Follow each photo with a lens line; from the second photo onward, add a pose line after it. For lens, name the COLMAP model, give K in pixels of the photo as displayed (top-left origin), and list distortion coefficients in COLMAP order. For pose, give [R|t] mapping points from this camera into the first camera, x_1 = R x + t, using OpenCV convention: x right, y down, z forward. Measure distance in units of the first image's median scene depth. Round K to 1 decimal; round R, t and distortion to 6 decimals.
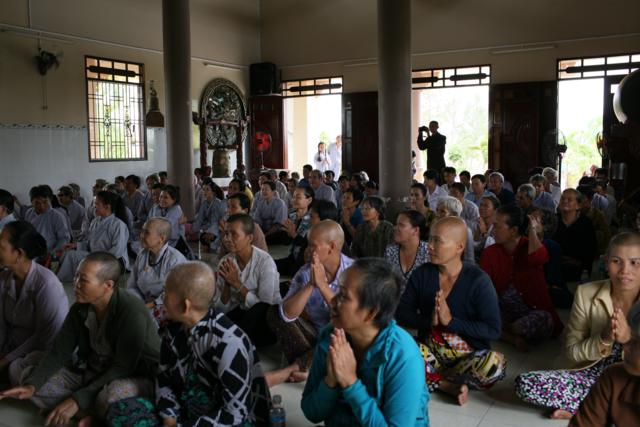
lens RADIAL K [[617.6, 0, 320.0], [0, 617.6, 213.5], [0, 0, 1]] dist [-0.106409, 0.134180]
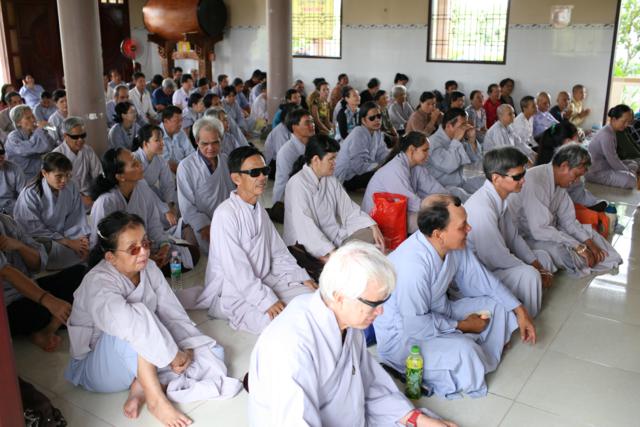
lens RADIAL K [[610.9, 0, 320.0], [0, 610.9, 213.5], [0, 0, 1]] dist [-0.099789, 0.118610]
pose [[-0.001550, 0.254820, -0.966987, 0.600893], [-0.119409, 0.960023, 0.253176, -0.075495], [0.992844, 0.115860, 0.028940, 0.818765]]
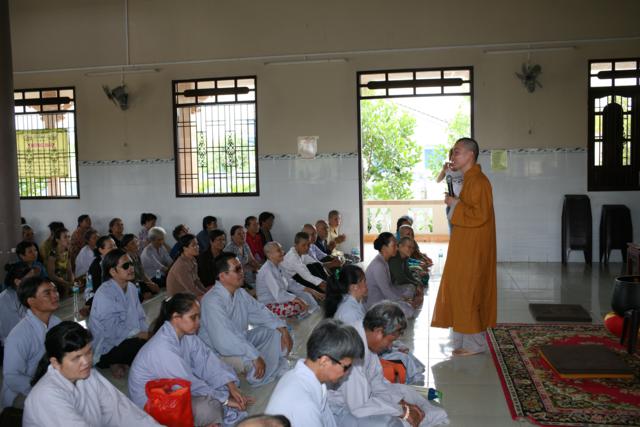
lens RADIAL K [[617.6, 0, 320.0], [0, 617.6, 213.5], [0, 0, 1]] dist [-0.106409, 0.134180]
pose [[0.403203, 0.039307, -0.914266, 0.530022], [-0.072188, 0.997330, 0.011043, -0.084376], [0.912259, 0.061547, 0.404964, 0.813757]]
